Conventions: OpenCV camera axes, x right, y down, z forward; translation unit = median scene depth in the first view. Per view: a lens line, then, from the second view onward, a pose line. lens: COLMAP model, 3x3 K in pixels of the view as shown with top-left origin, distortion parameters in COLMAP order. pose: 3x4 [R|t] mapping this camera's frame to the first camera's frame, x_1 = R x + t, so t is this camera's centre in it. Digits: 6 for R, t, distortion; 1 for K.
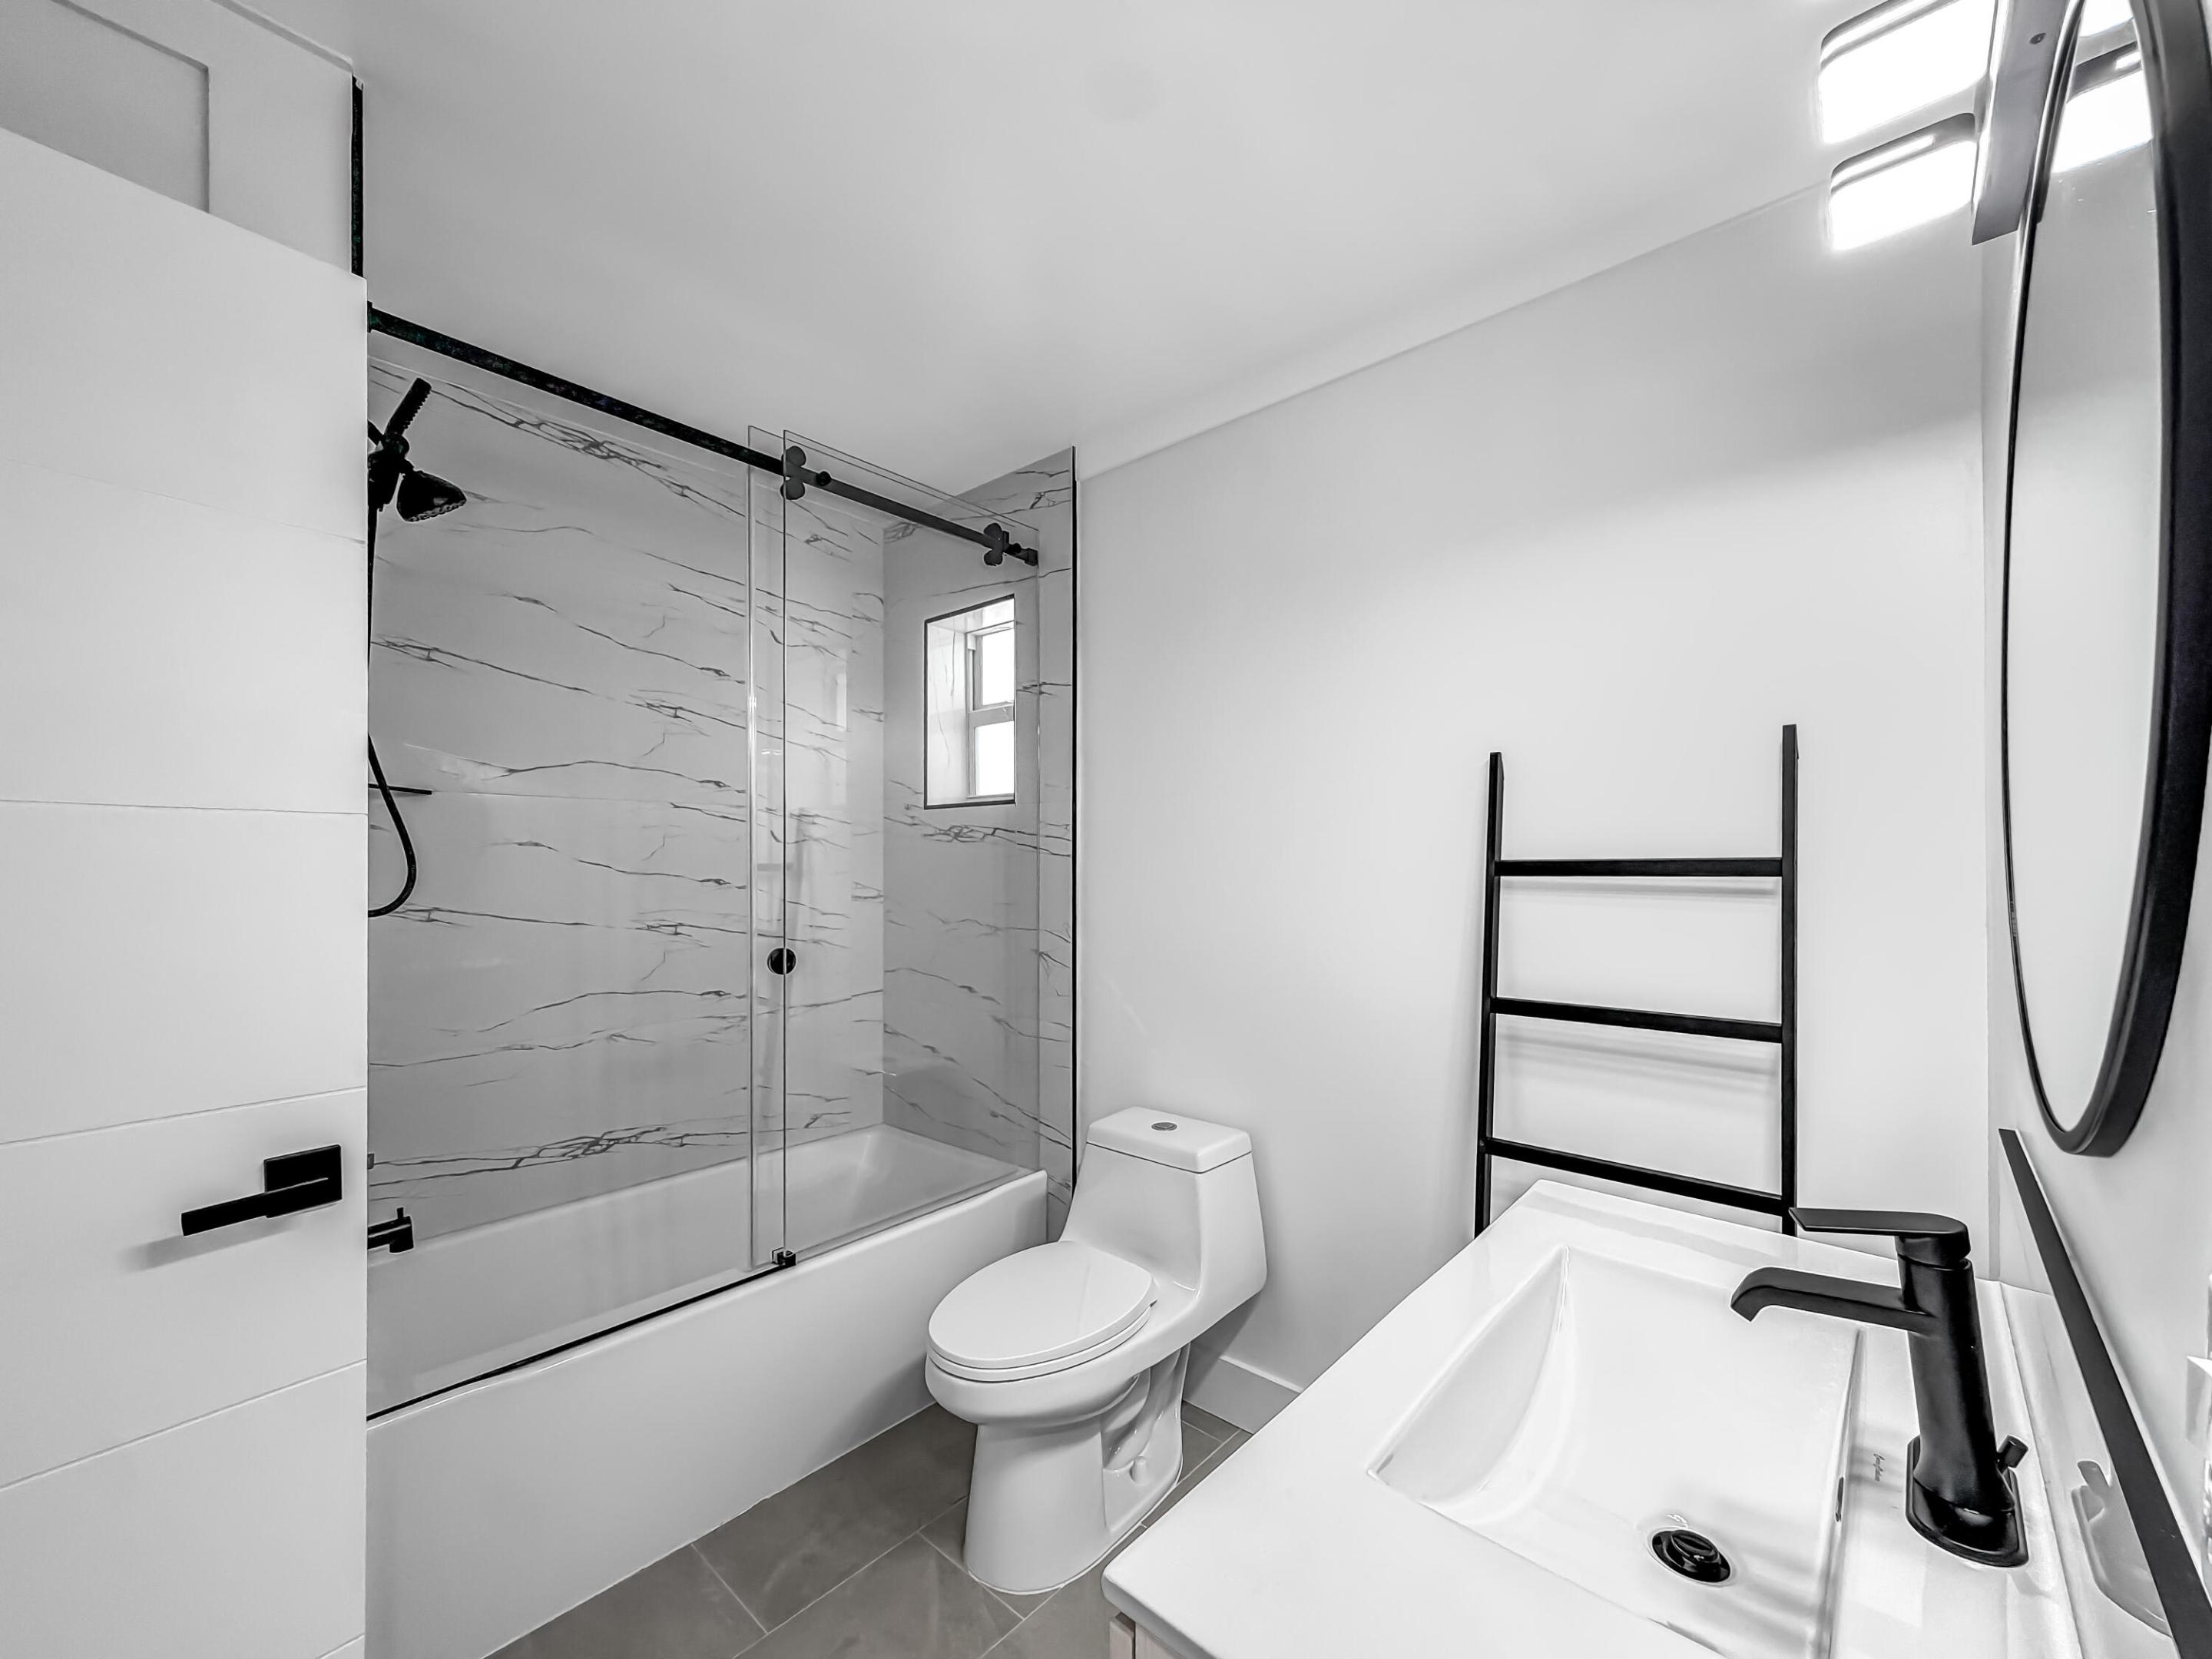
lens RADIAL K [[889.3, 0, 1103.9], [0, 889.3, 869.0], [0, 0, 1]] dist [0.001743, 0.000149]
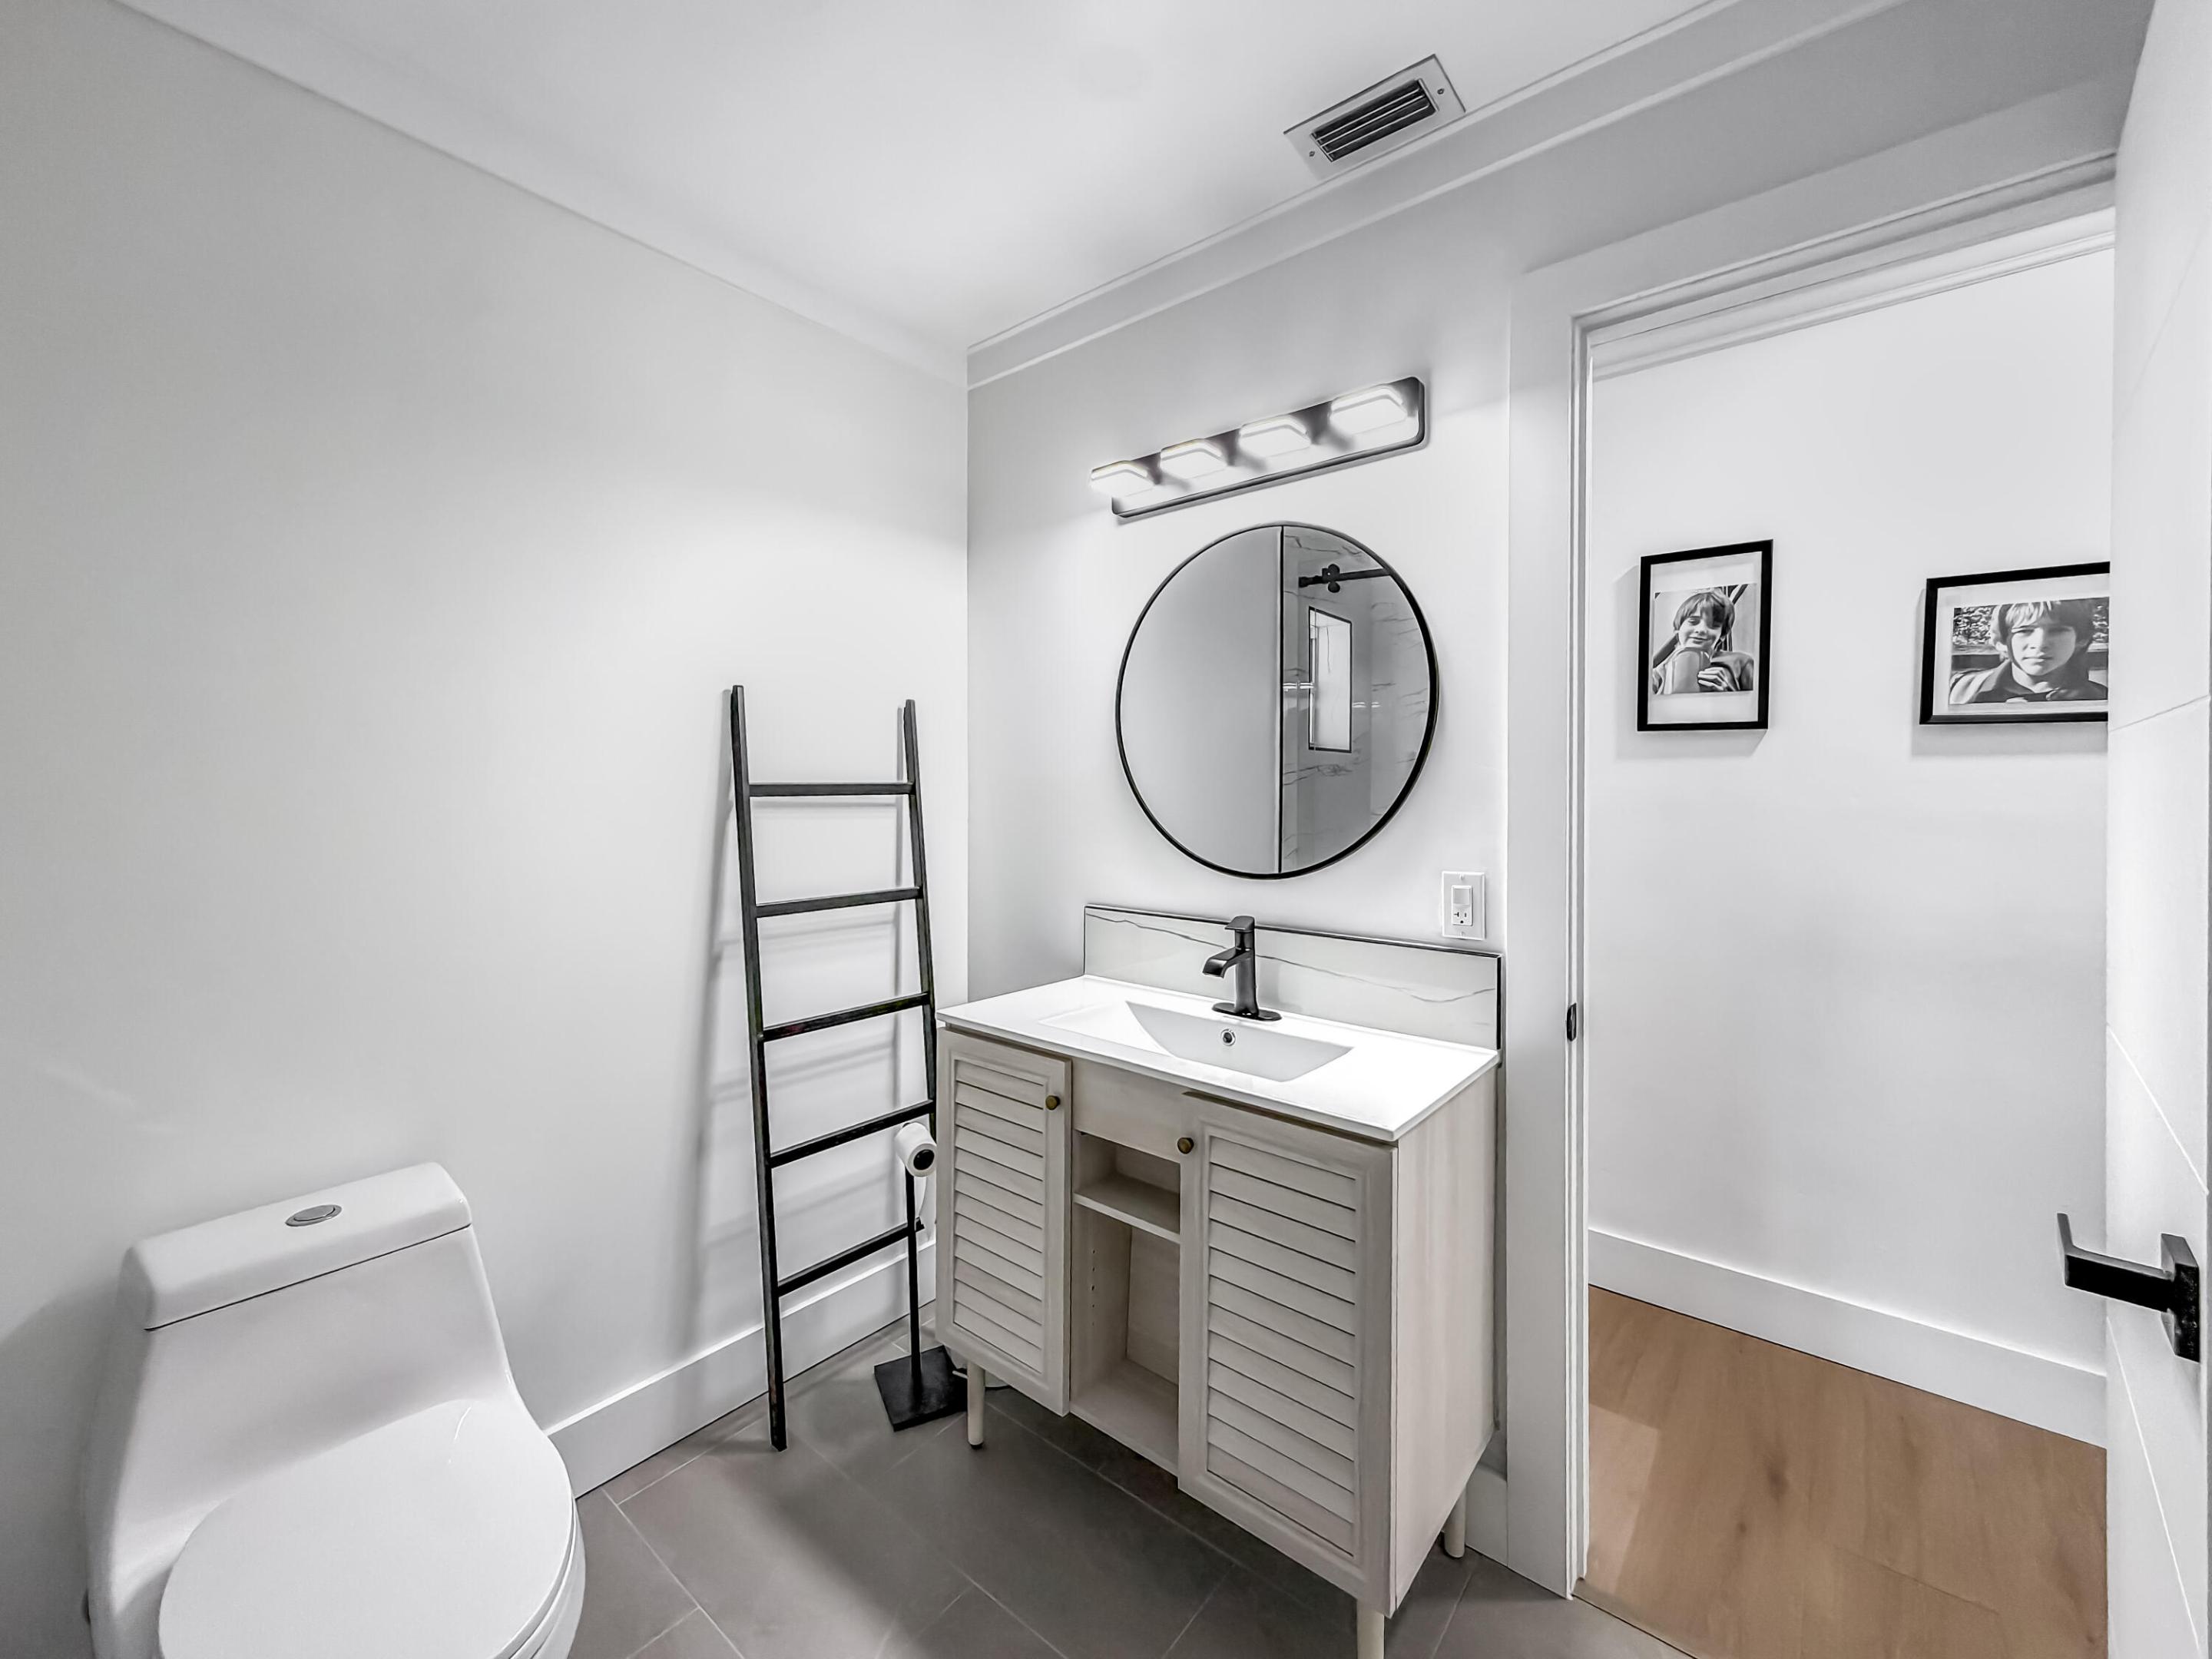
lens RADIAL K [[886.3, 0, 1106.0], [0, 886.3, 783.9], [0, 0, 1]] dist [0.000289, -0.000324]
pose [[-0.037072, 0.005408, 0.999298, -0.591465], [0.005839, 0.999969, -0.005195, 0.000019], [-0.999296, 0.005642, -0.037102, 0.505735]]
